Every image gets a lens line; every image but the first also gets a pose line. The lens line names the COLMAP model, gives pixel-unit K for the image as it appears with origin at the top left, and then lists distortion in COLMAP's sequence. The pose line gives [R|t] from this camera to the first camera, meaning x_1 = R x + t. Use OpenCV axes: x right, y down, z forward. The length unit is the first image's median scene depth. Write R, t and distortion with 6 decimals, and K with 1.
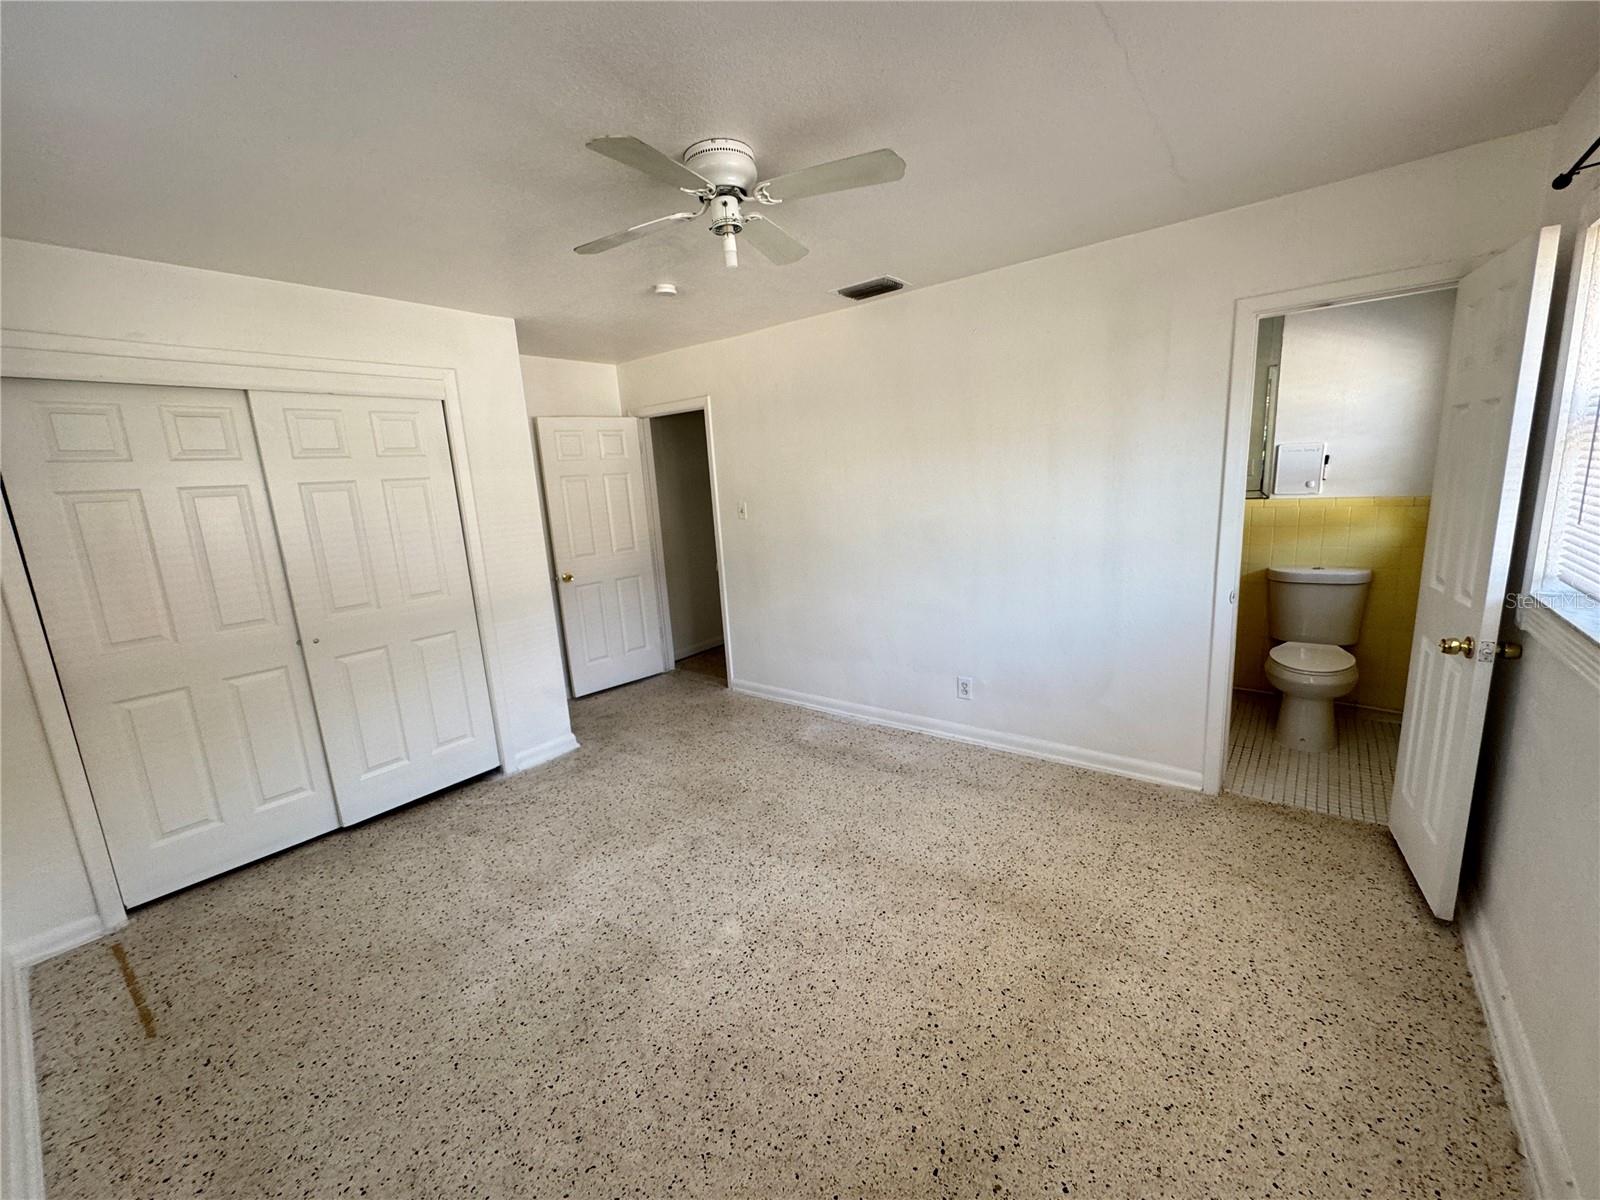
lens RADIAL K [[640.6, 0, 815.1], [0, 640.6, 600.8], [0, 0, 1]] dist [-0.006219, 0.000780]
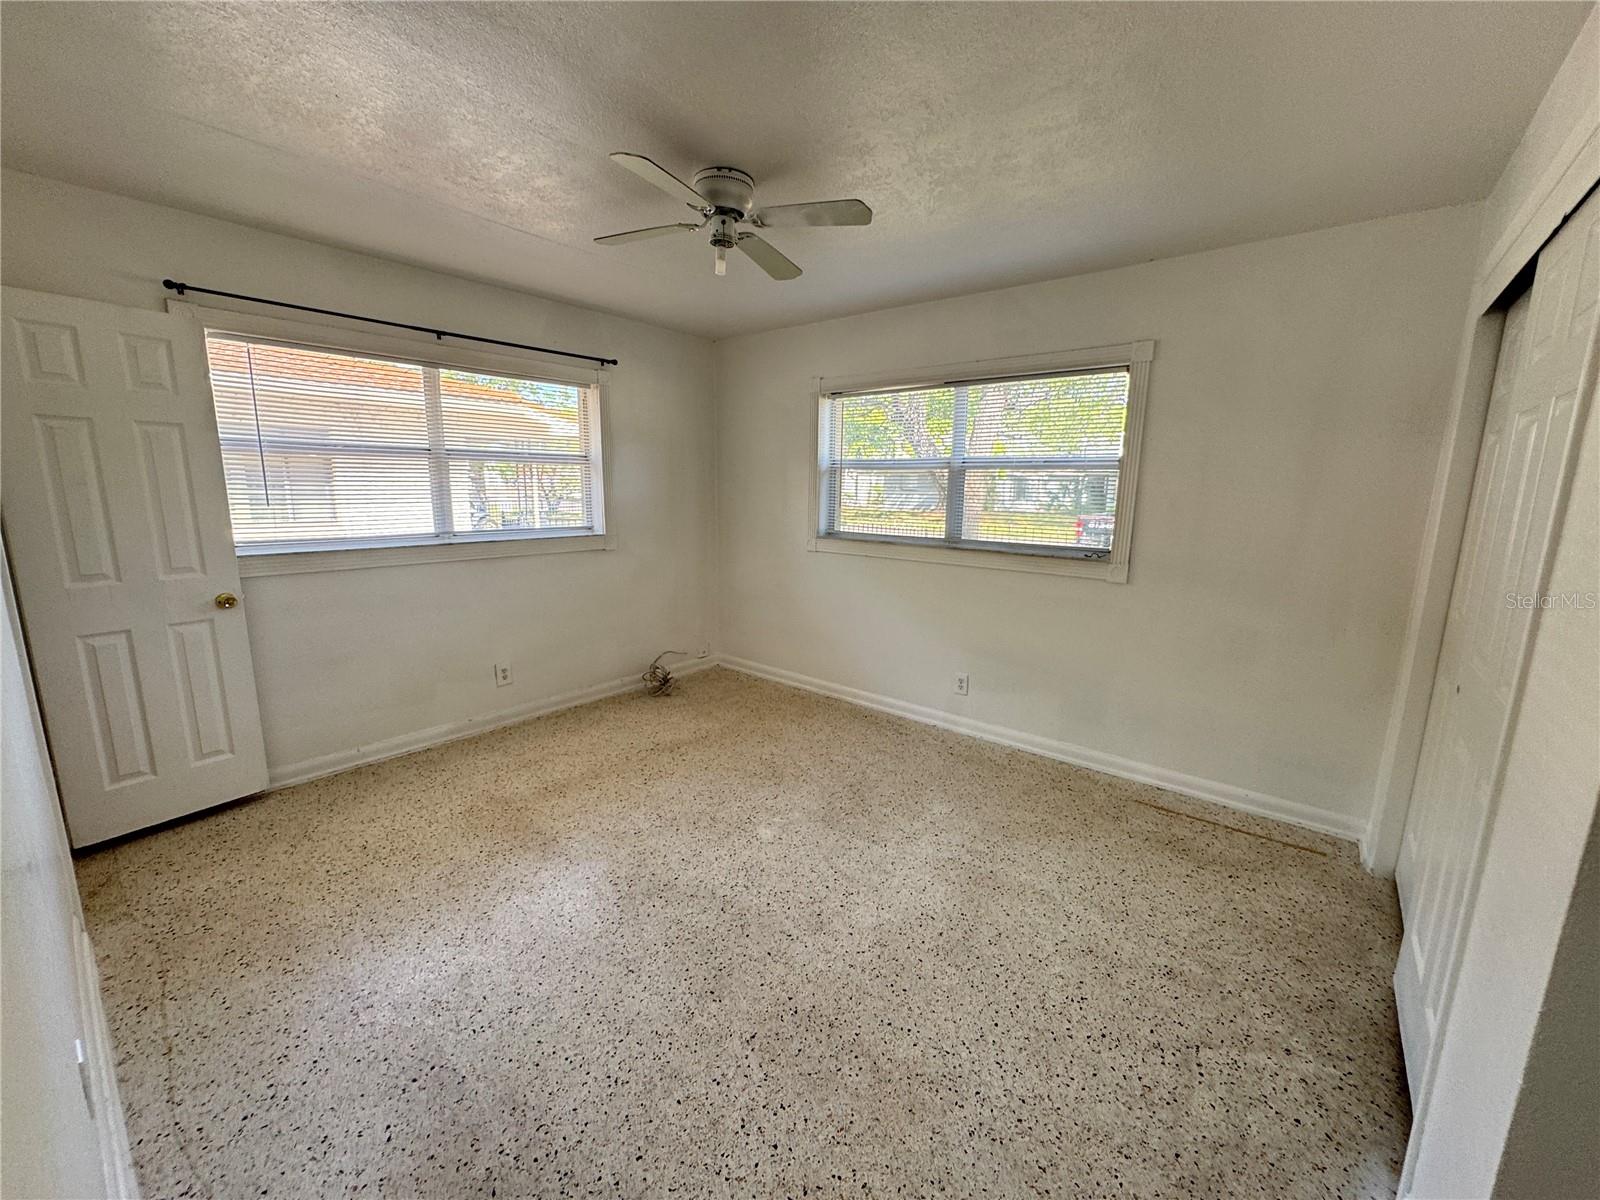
lens RADIAL K [[640.6, 0, 805.2], [0, 640.6, 599.2], [0, 0, 1]] dist [-0.006219, 0.000780]
pose [[-0.998422, 0.035080, 0.043852, -0.278725], [0.048595, 0.931071, 0.361587, -0.331683], [-0.028145, 0.363147, -0.931307, 2.000555]]
